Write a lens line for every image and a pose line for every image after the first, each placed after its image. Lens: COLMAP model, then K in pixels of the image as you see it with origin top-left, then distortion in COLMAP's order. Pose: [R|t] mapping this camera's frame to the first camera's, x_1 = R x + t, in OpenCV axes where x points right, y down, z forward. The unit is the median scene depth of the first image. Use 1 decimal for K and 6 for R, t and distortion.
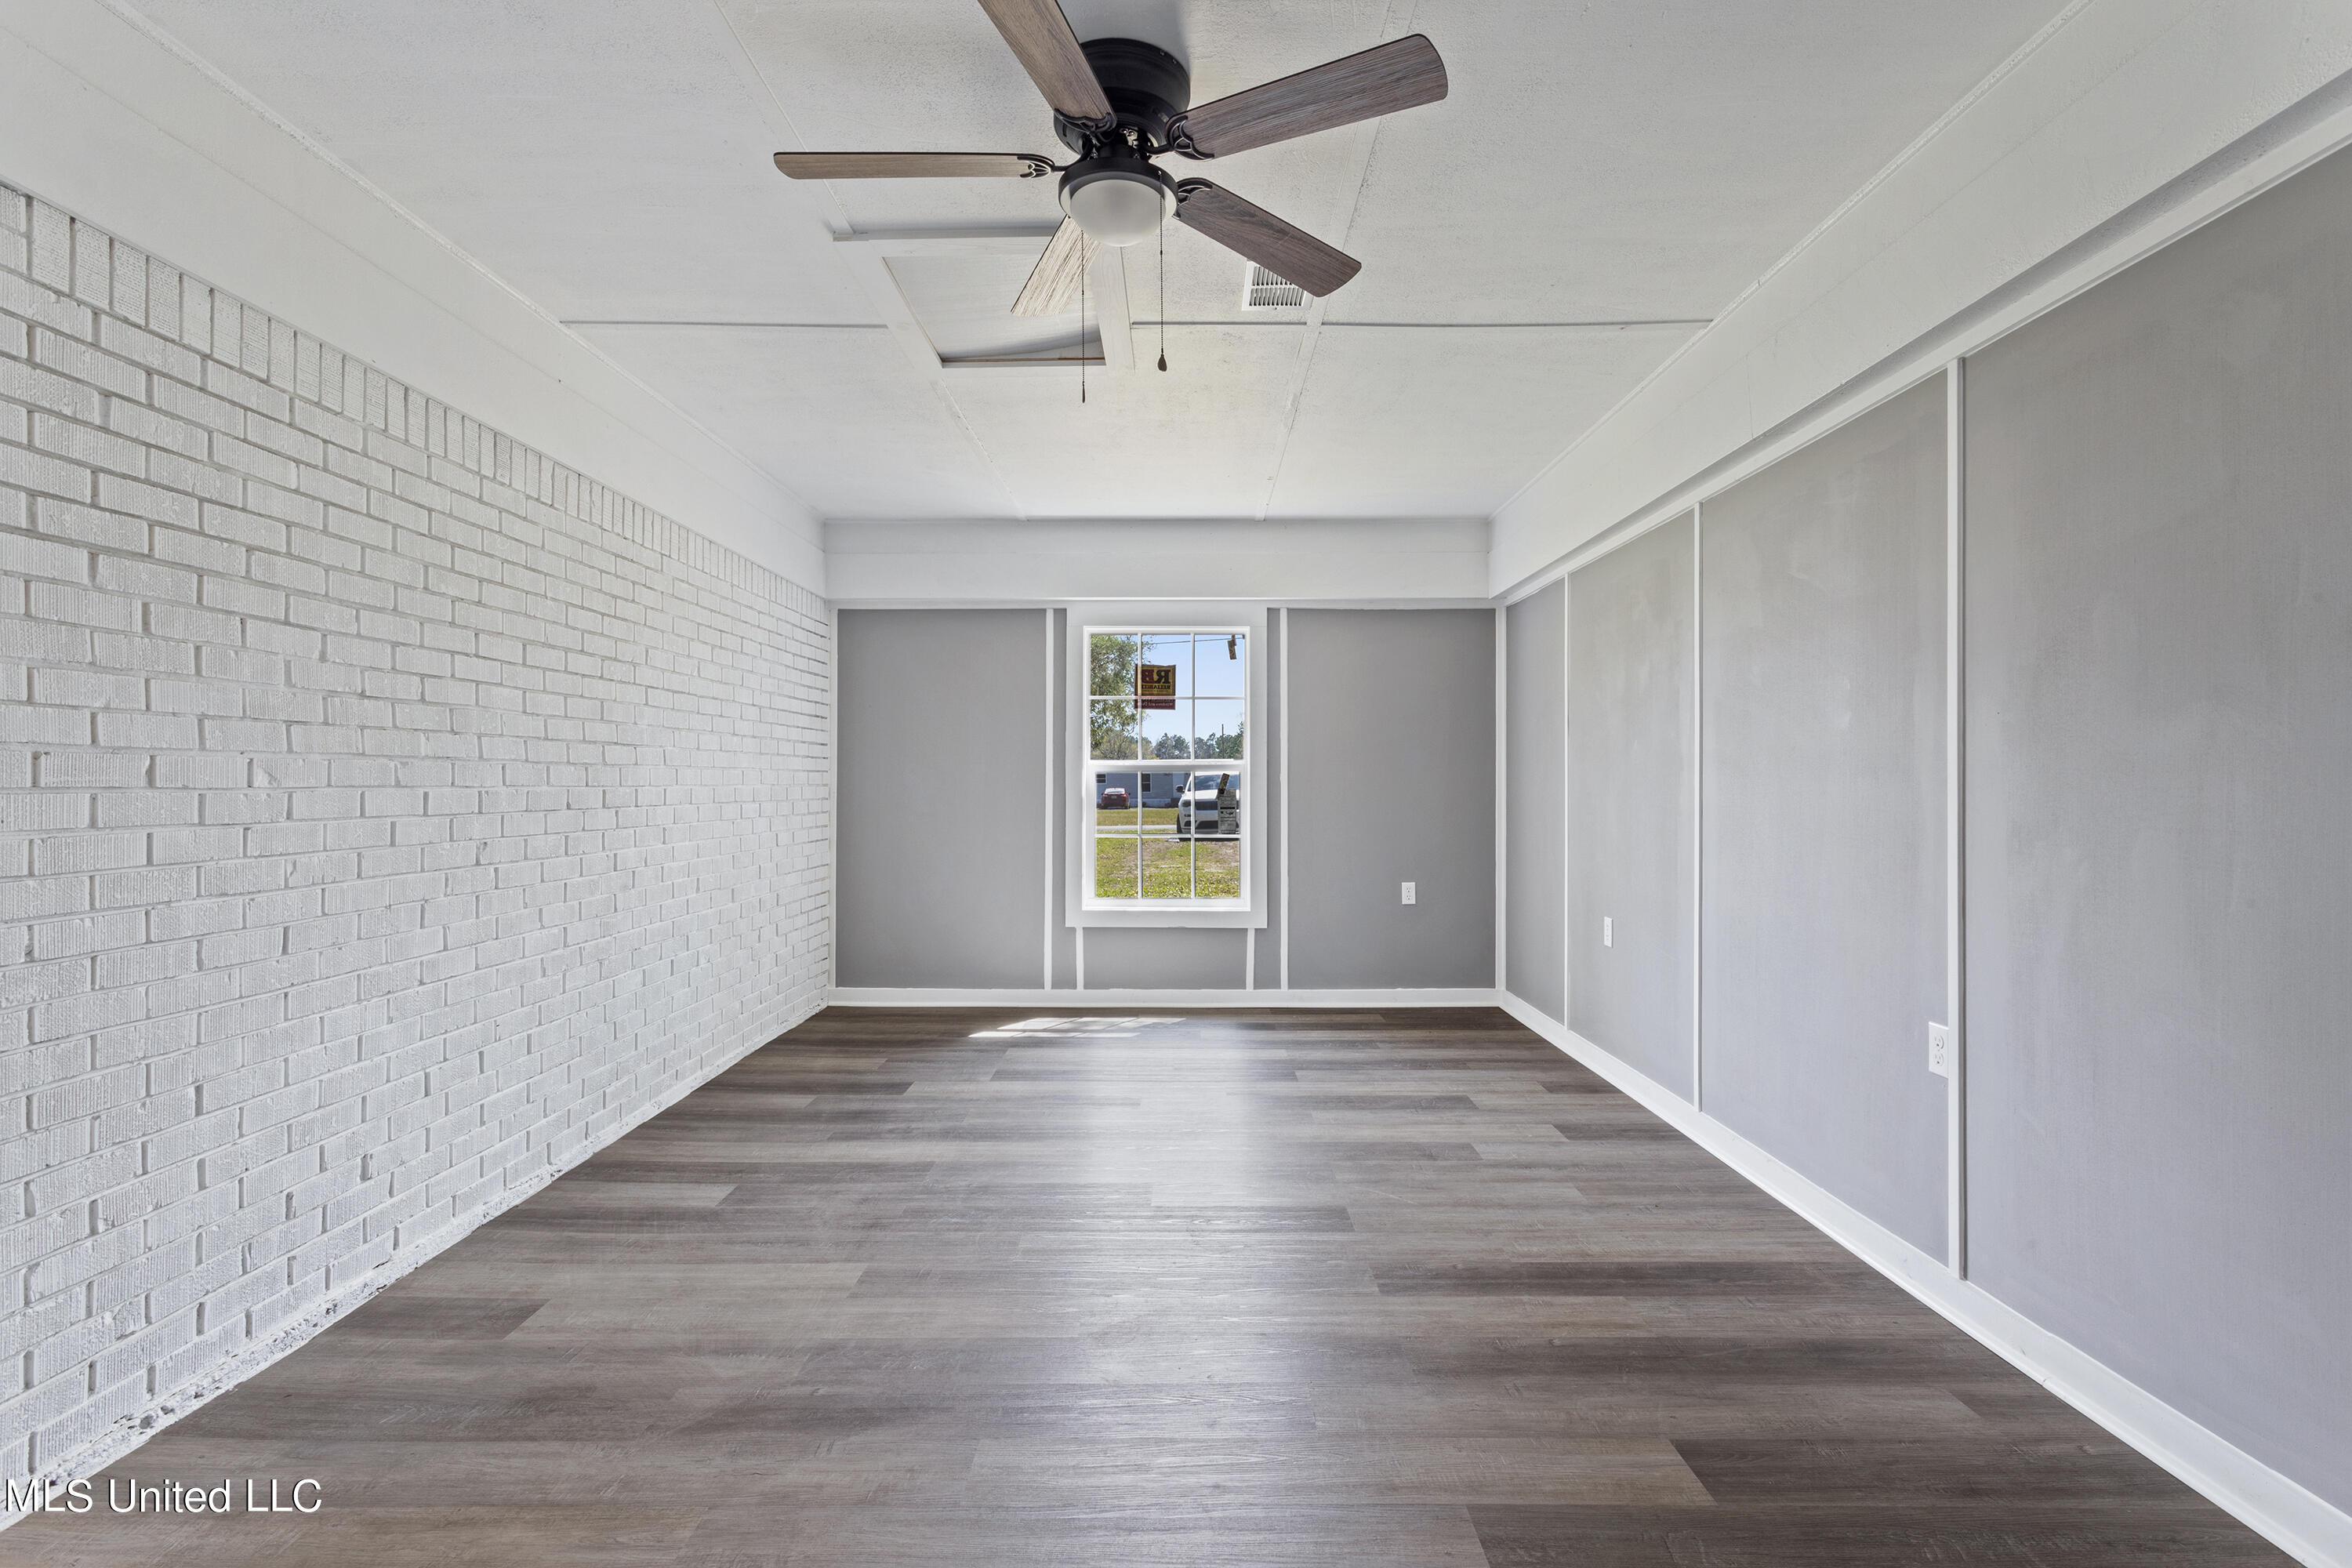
lens RADIAL K [[1111.8, 0, 1178.2], [0, 1111.8, 784.6], [0, 0, 1]] dist [-0.001459, 0.001594]
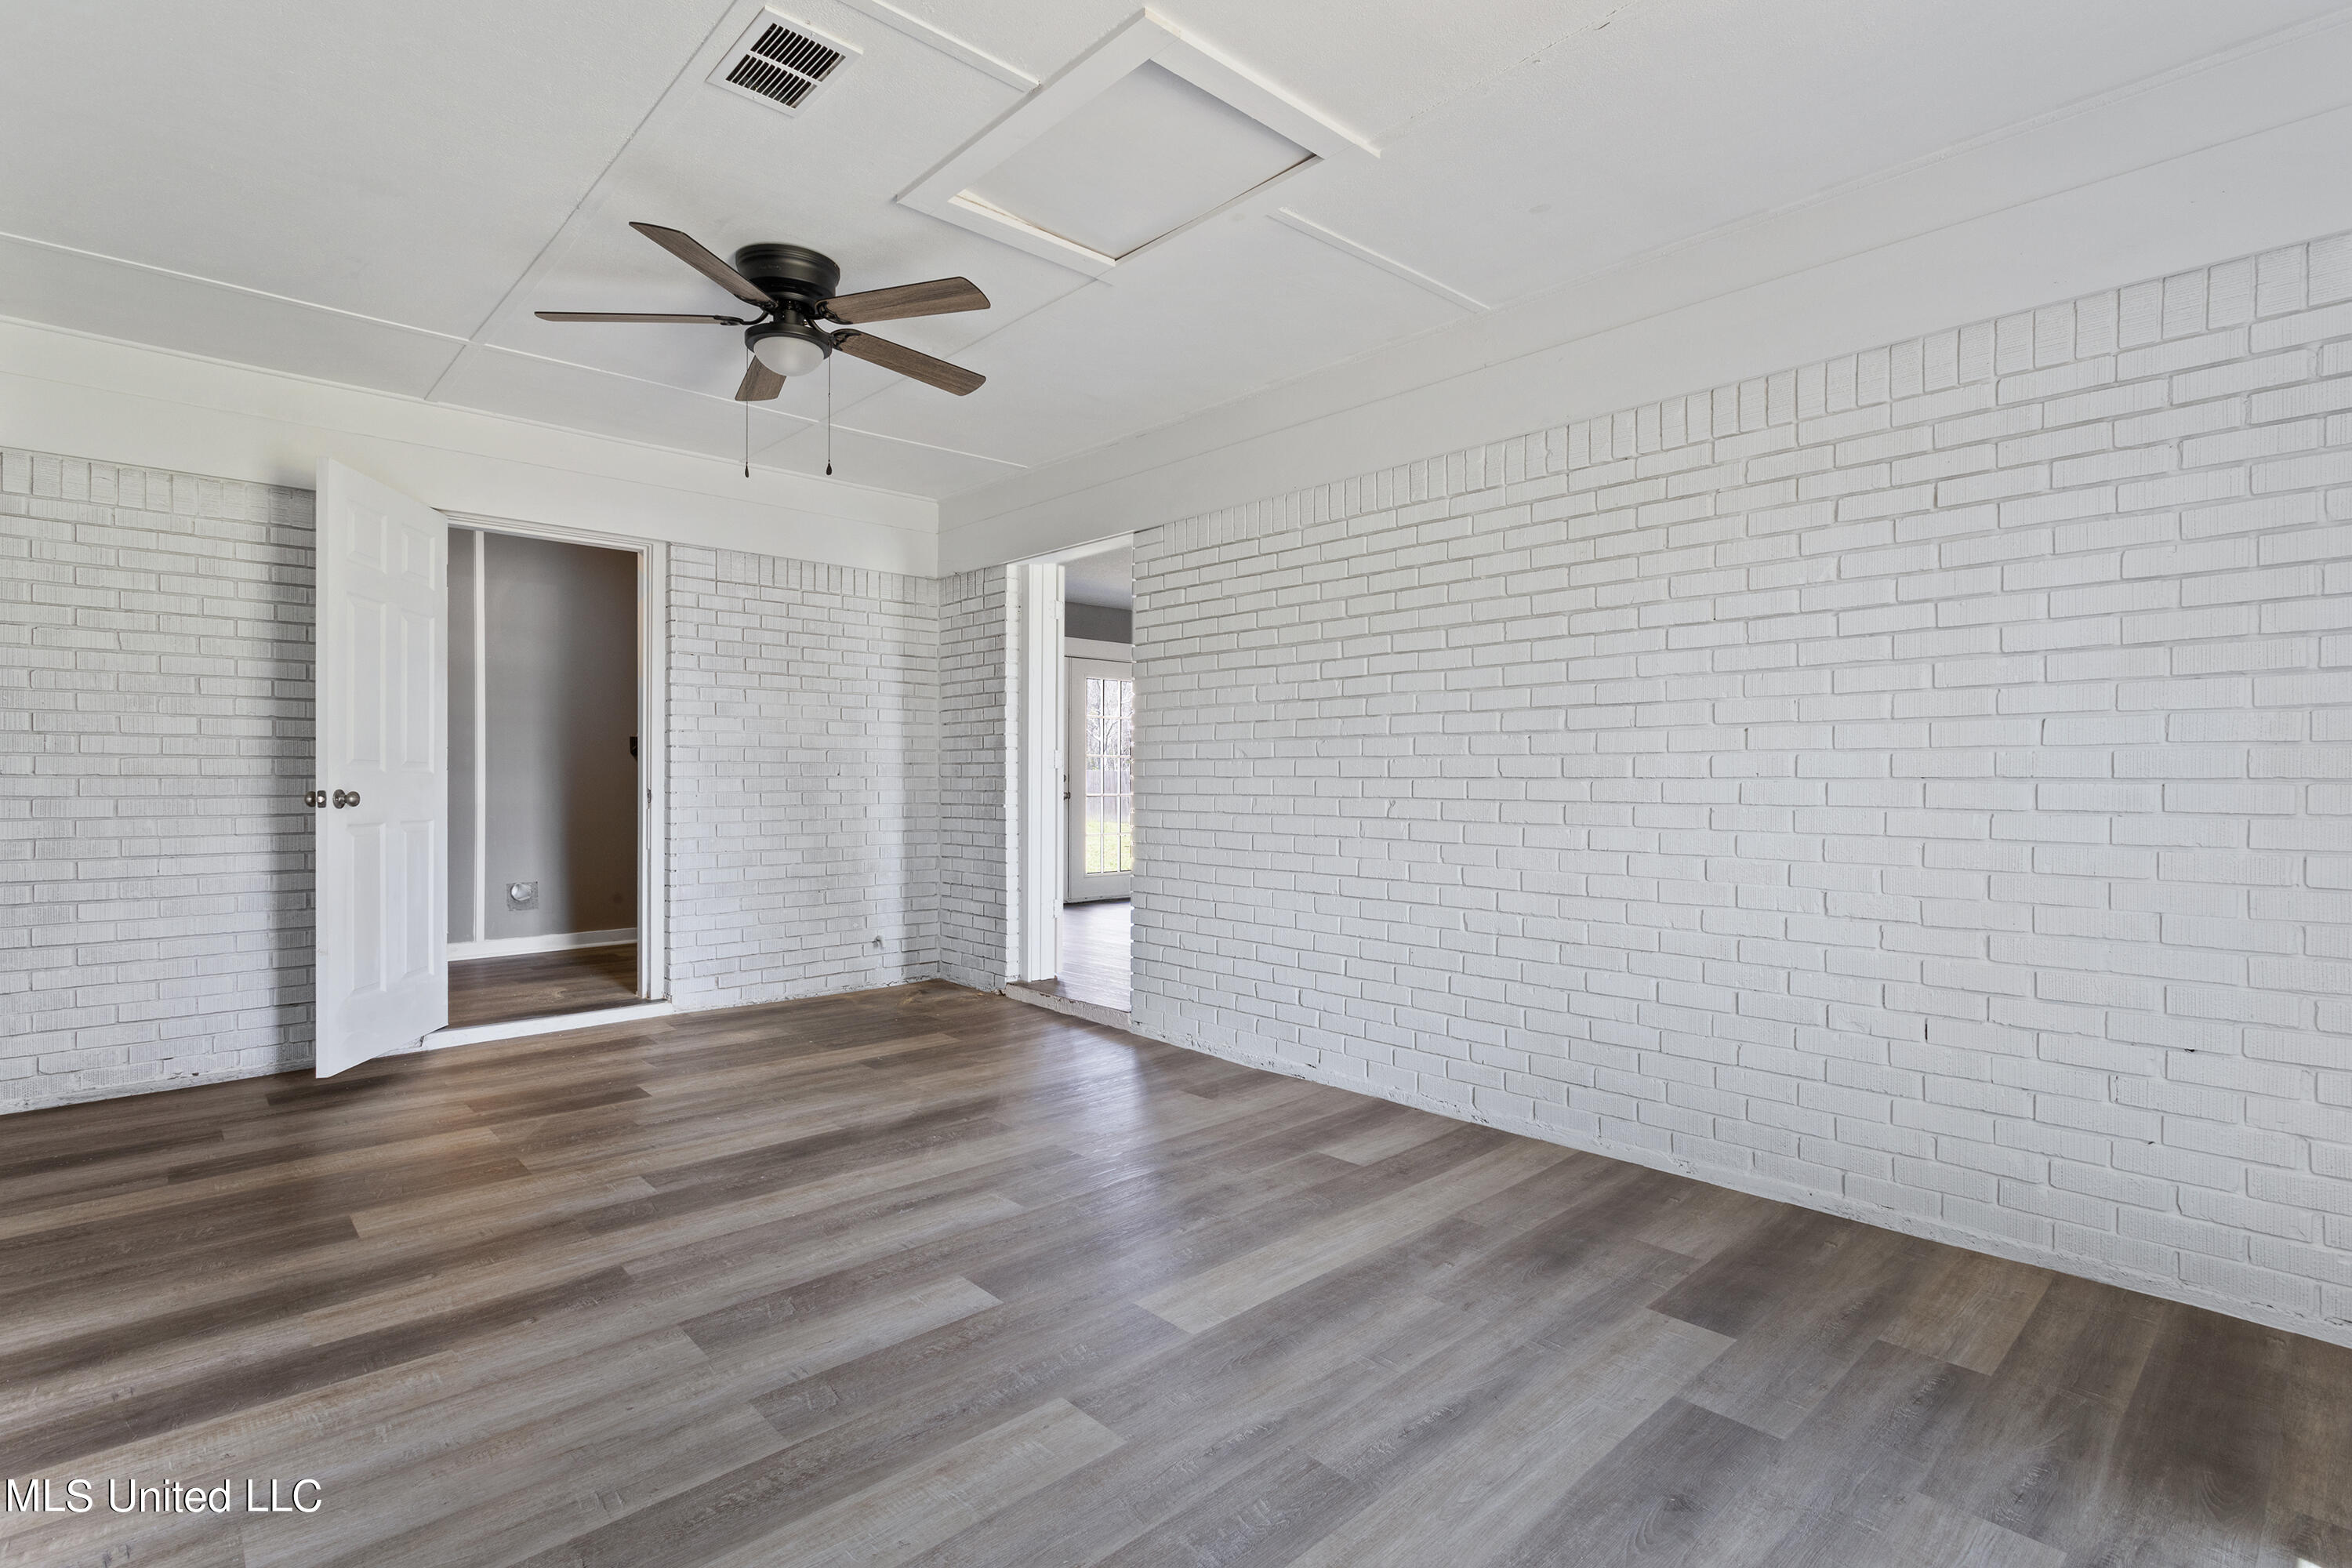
lens RADIAL K [[1111.8, 0, 1175.4], [0, 1111.8, 779.1], [0, 0, 1]] dist [-0.001459, 0.001594]
pose [[-0.731583, 0.004608, -0.681736, 0.393402], [0.002442, 0.999988, 0.004139, 0.019515], [0.681748, 0.001364, -0.731586, 1.646046]]
